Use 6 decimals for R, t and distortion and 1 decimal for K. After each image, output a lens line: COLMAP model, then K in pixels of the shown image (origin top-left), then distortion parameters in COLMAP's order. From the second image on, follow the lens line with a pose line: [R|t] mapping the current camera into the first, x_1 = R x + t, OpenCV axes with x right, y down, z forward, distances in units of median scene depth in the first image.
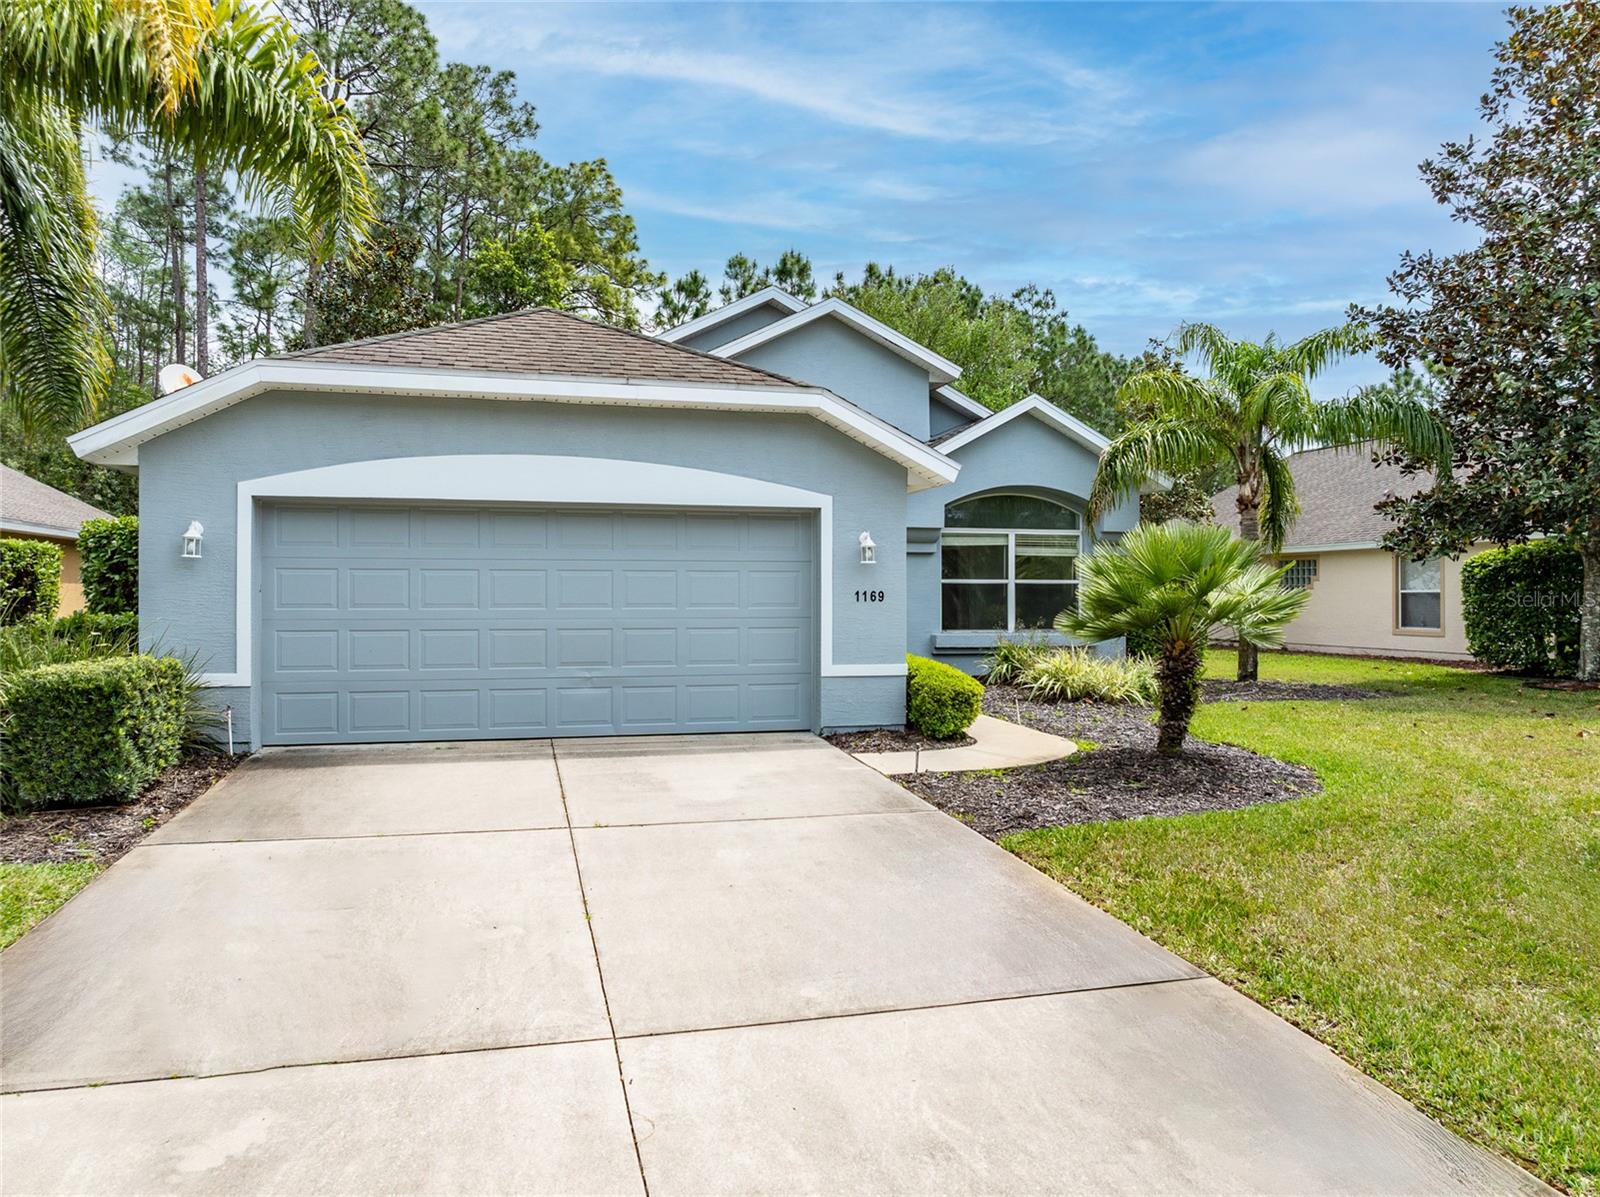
lens RADIAL K [[1150.6, 0, 813.5], [0, 1150.6, 563.5], [0, 0, 1]] dist [-0.028515, 0.017655]
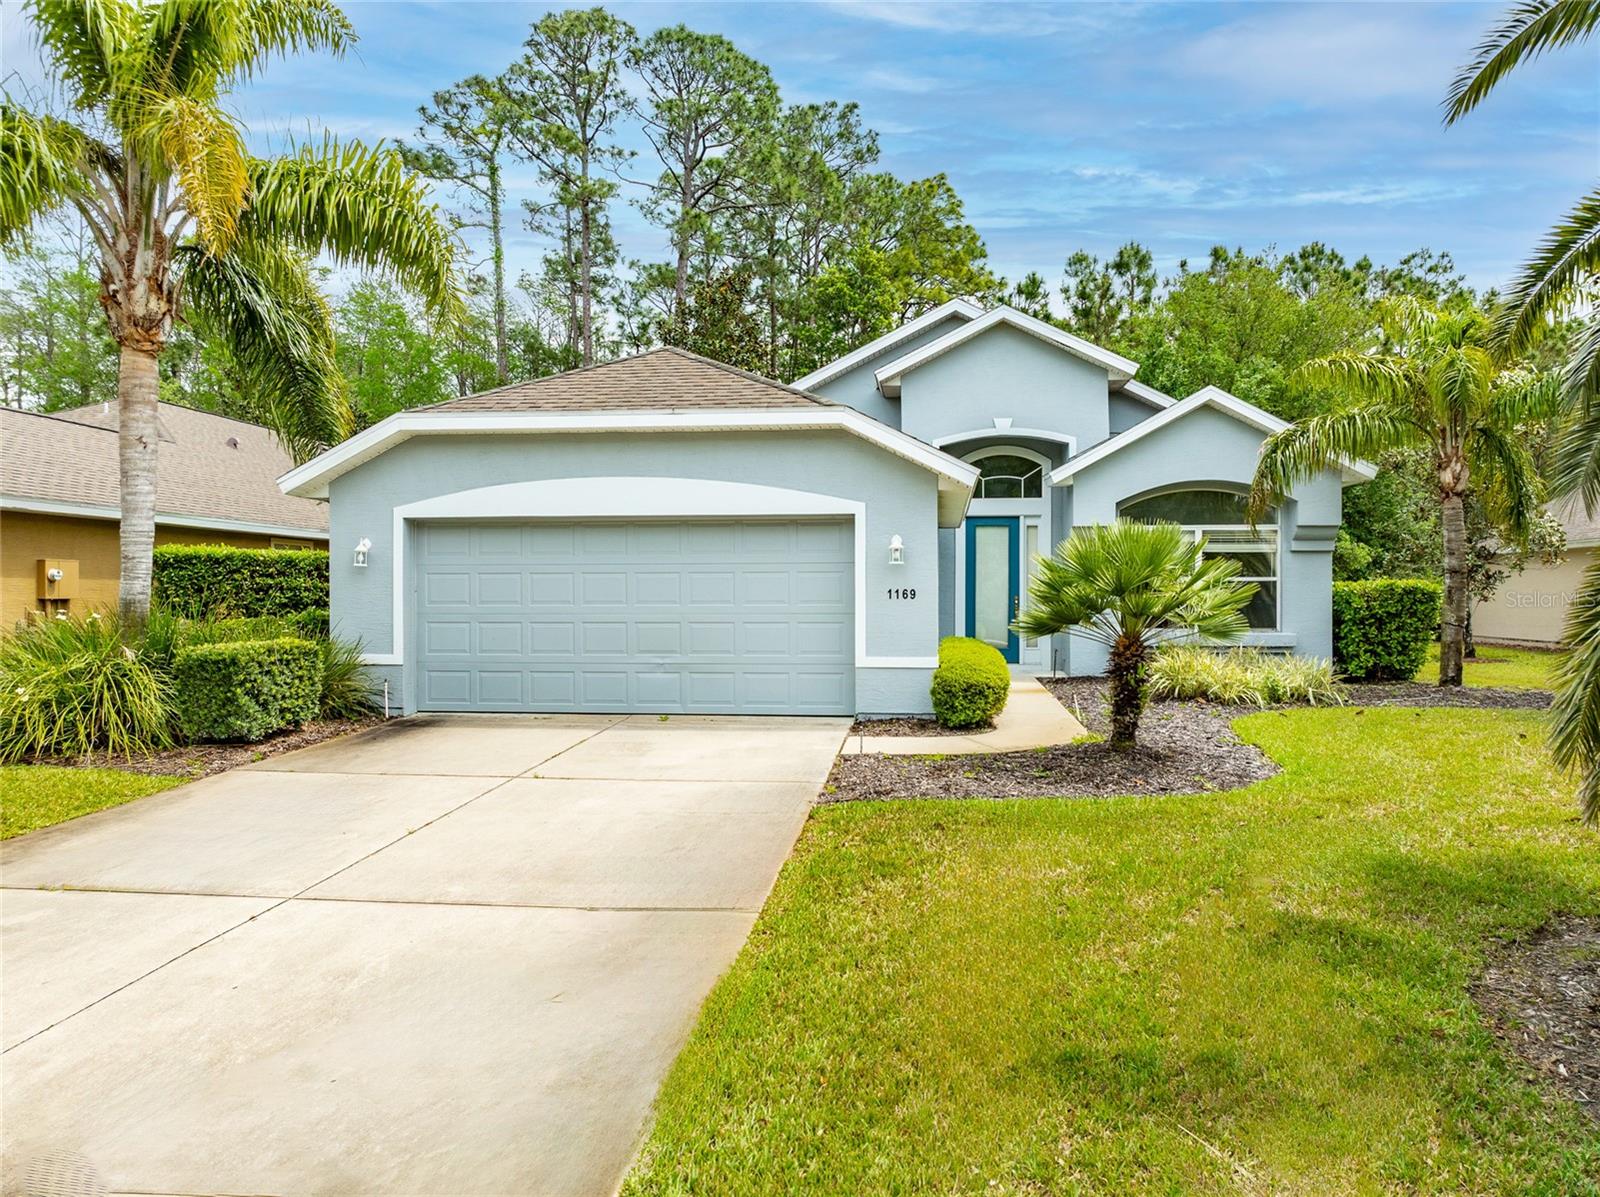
lens RADIAL K [[1150.6, 0, 813.5], [0, 1150.6, 563.5], [0, 0, 1]] dist [-0.028515, 0.017655]
pose [[0.932362, -0.012534, -0.361308, 0.361412], [0.012444, 0.999919, -0.002575, 0.001558], [0.361311, -0.002095, 0.932443, -0.038755]]
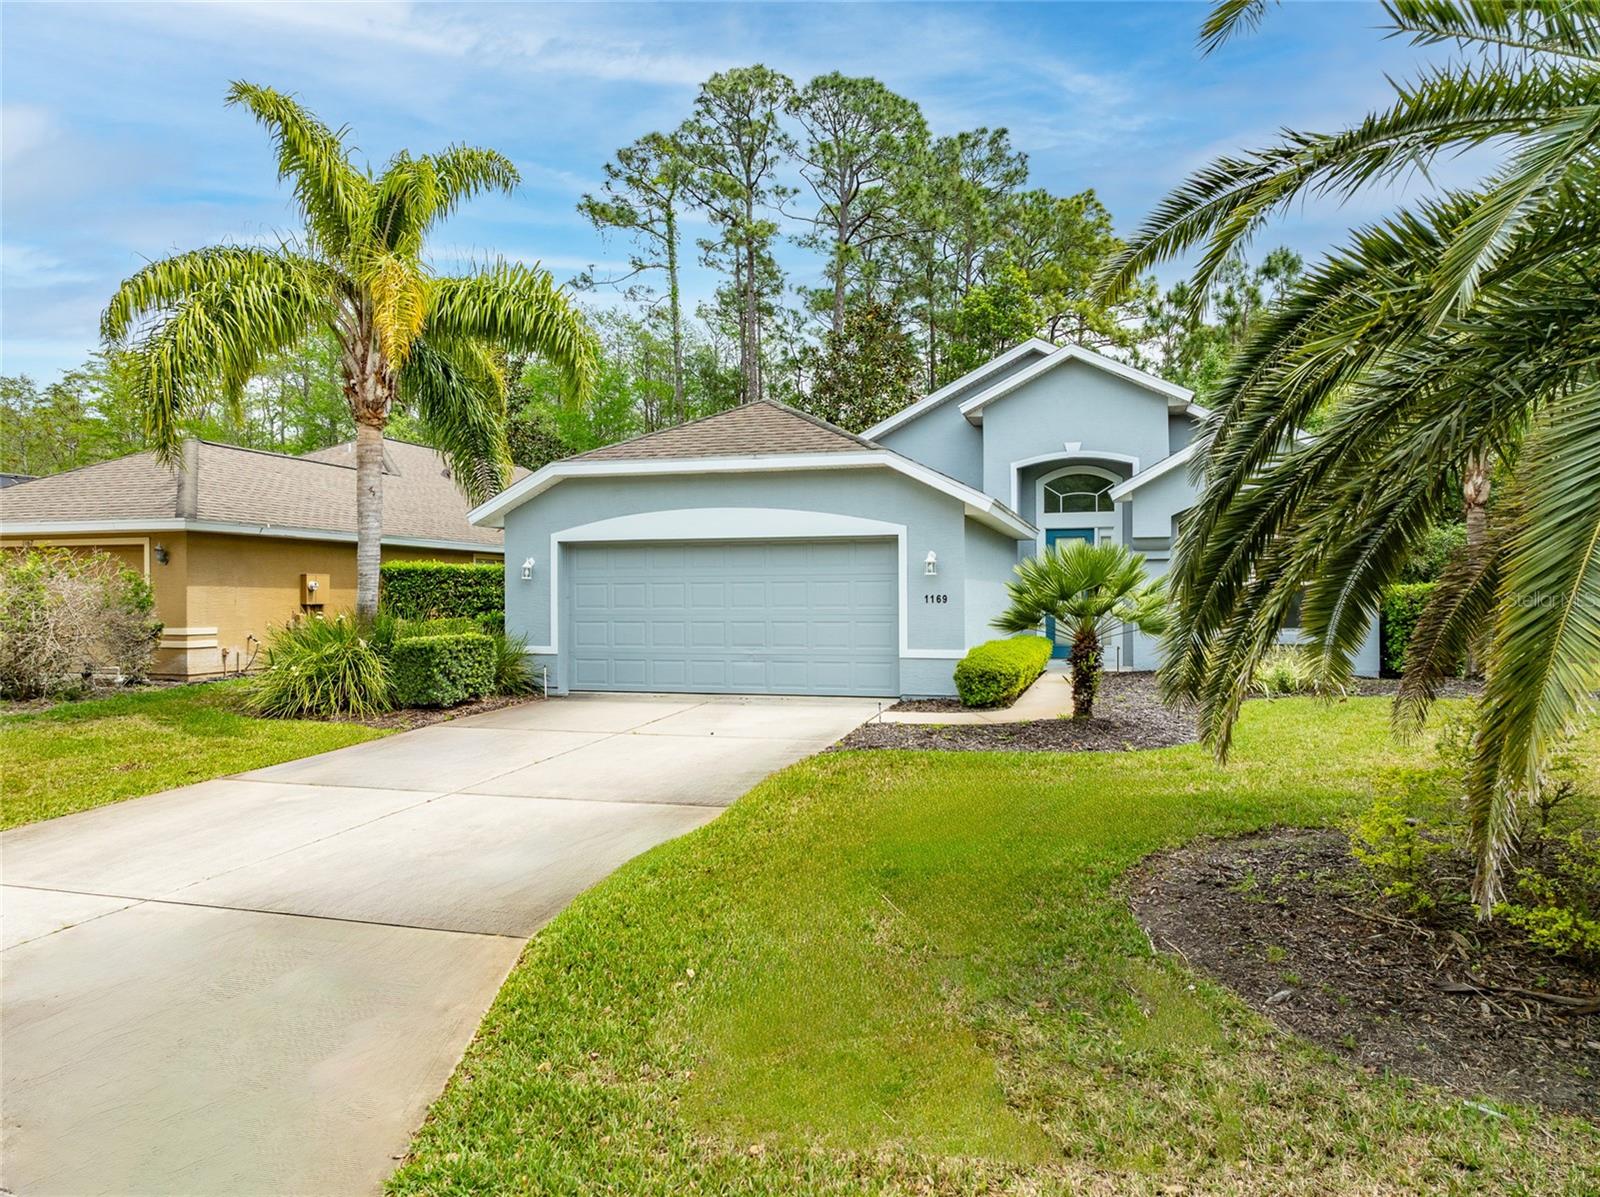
lens RADIAL K [[1144.1, 0, 794.0], [0, 1144.1, 542.8], [0, 0, 1]] dist [-0.022635, 0.000474]
pose [[0.850115, -0.030831, -0.525694, 0.609096], [0.020170, 0.999458, -0.025998, -0.005373], [0.526211, 0.011498, 0.850276, -0.221611]]
